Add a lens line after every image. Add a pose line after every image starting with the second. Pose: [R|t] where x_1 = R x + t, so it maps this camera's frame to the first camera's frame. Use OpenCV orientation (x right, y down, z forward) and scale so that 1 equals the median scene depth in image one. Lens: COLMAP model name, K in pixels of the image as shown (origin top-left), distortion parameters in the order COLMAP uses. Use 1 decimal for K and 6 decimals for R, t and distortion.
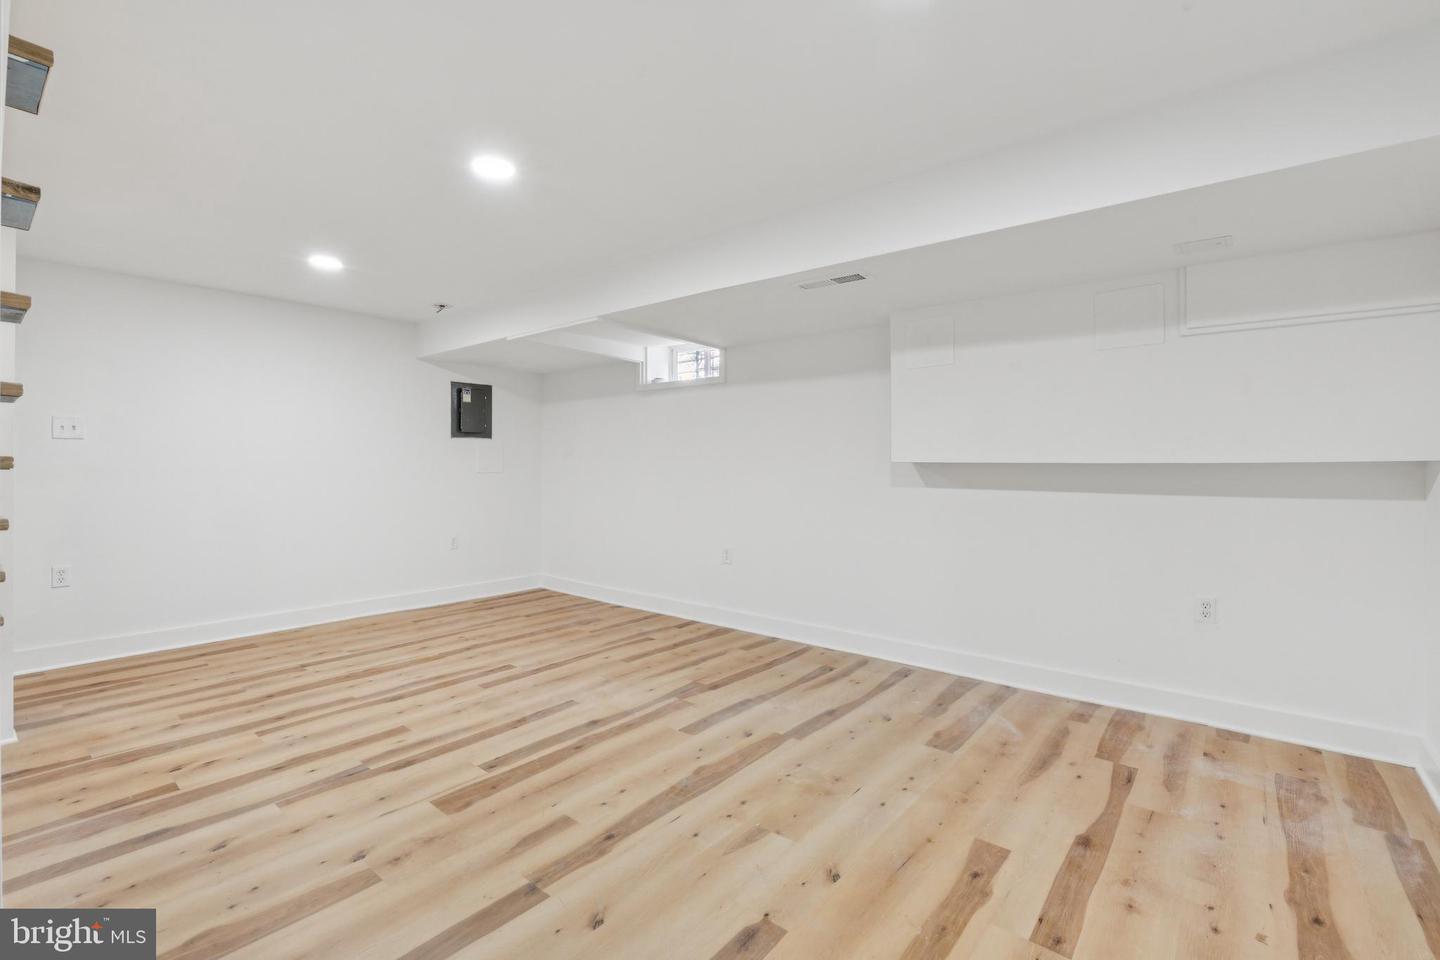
lens RADIAL K [[635.1, 0, 714.3], [0, 635.1, 485.3], [0, 0, 1]] dist [-0.003311, 0.000192]
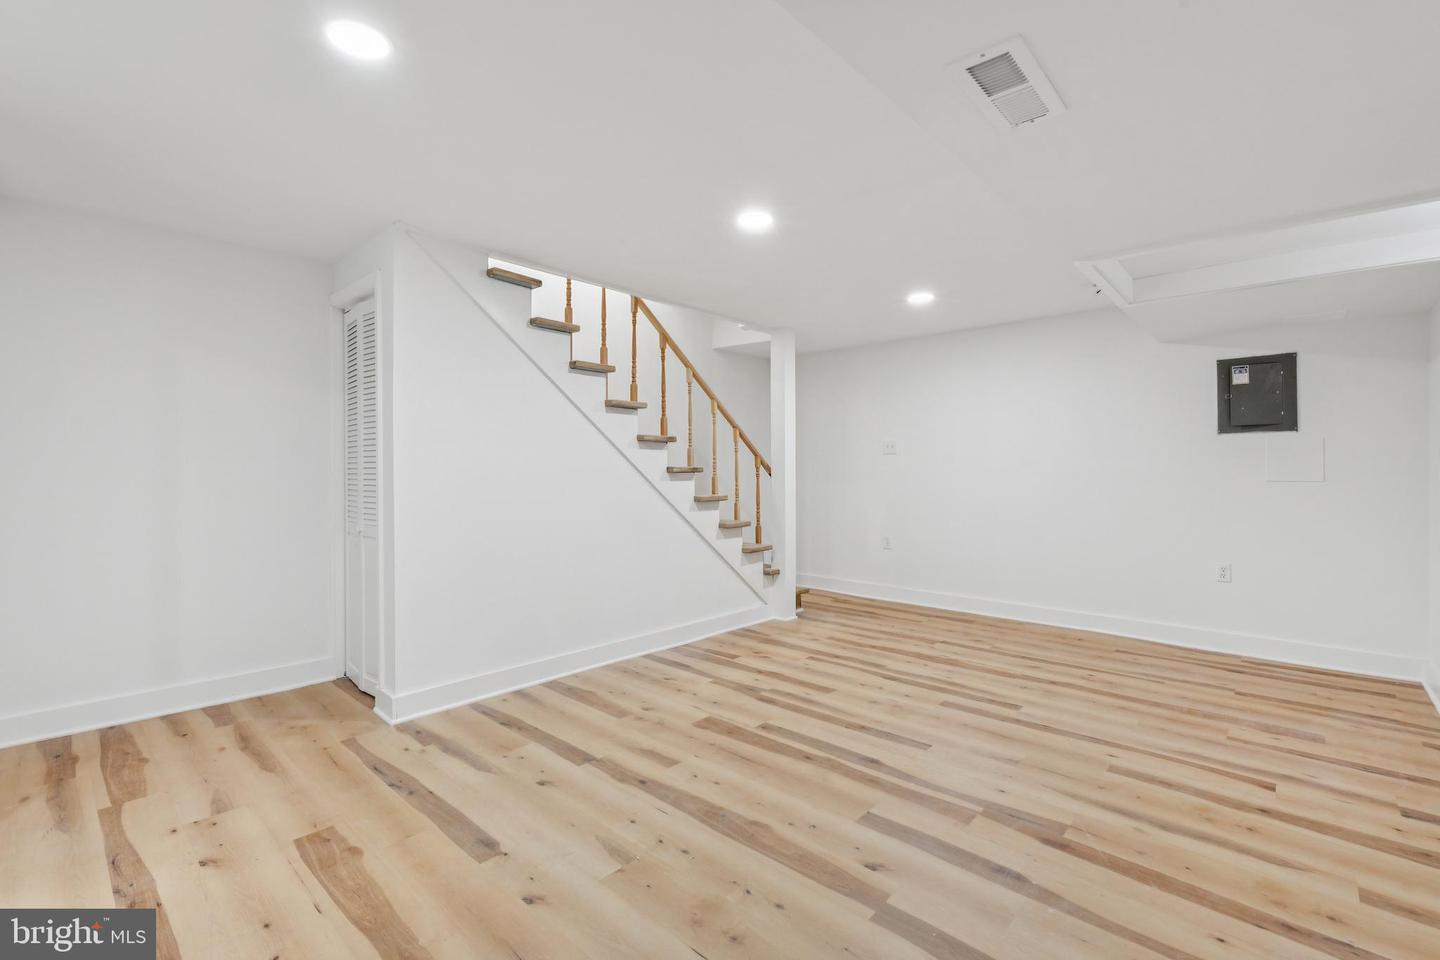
lens RADIAL K [[635.1, 0, 714.3], [0, 635.1, 485.3], [0, 0, 1]] dist [-0.003311, 0.000192]
pose [[-0.052762, 0.019751, -0.998412, 0.685974], [-0.030322, 0.999312, 0.021371, -0.021324], [0.998147, 0.031402, -0.052127, 0.804198]]
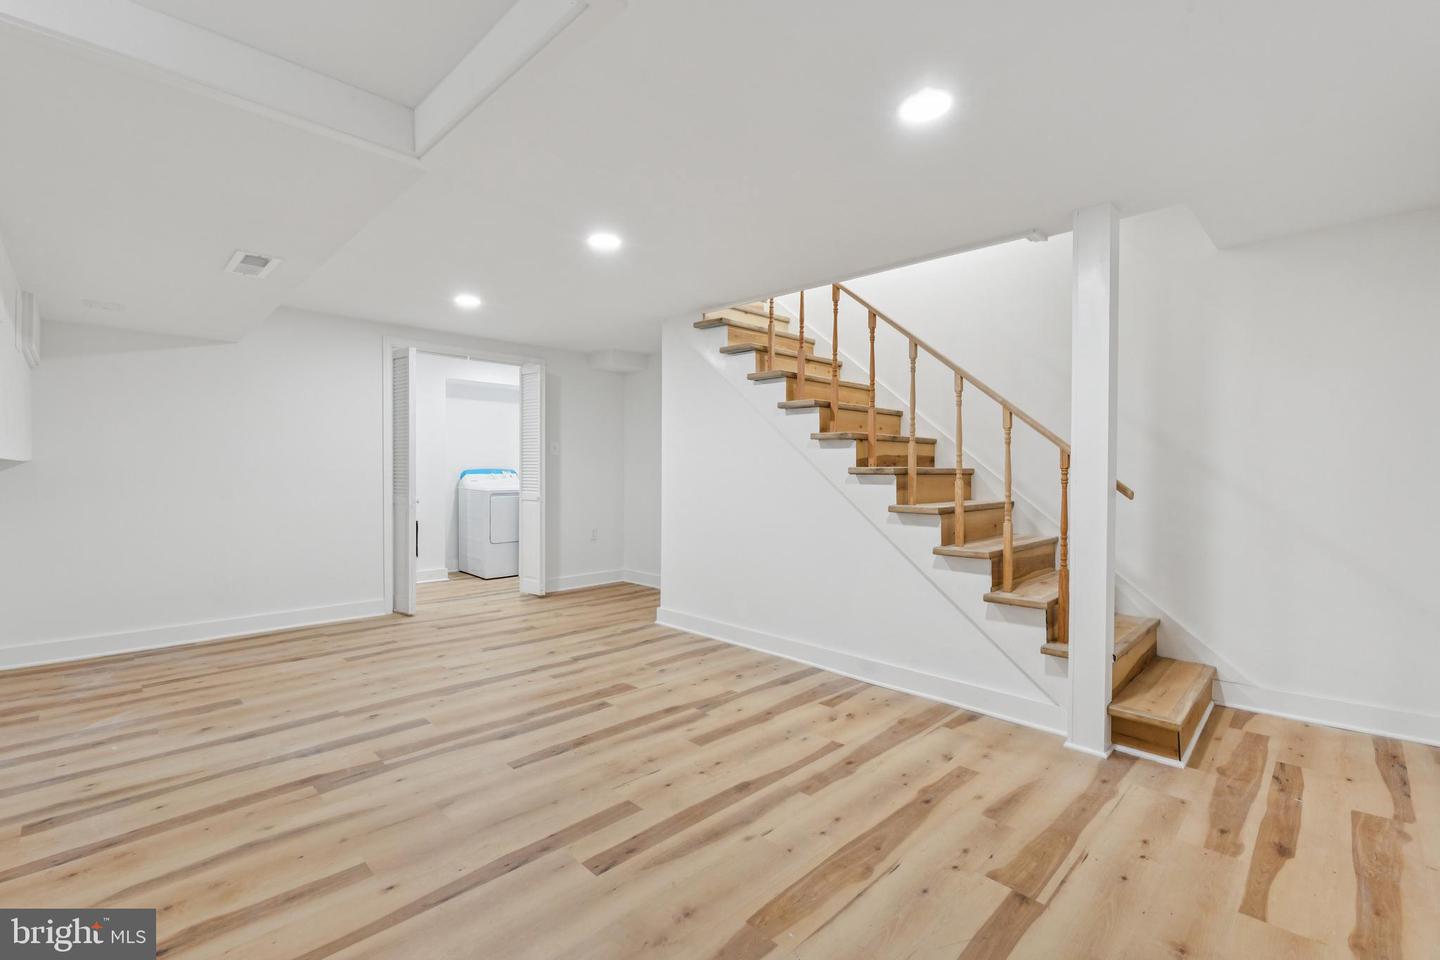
lens RADIAL K [[635.1, 0, 714.3], [0, 635.1, 485.3], [0, 0, 1]] dist [-0.003311, 0.000192]
pose [[-0.995266, -0.013459, 0.096254, -0.583918], [-0.008407, 0.998575, 0.052699, -0.056376], [-0.096826, 0.051640, -0.993961, 1.876142]]
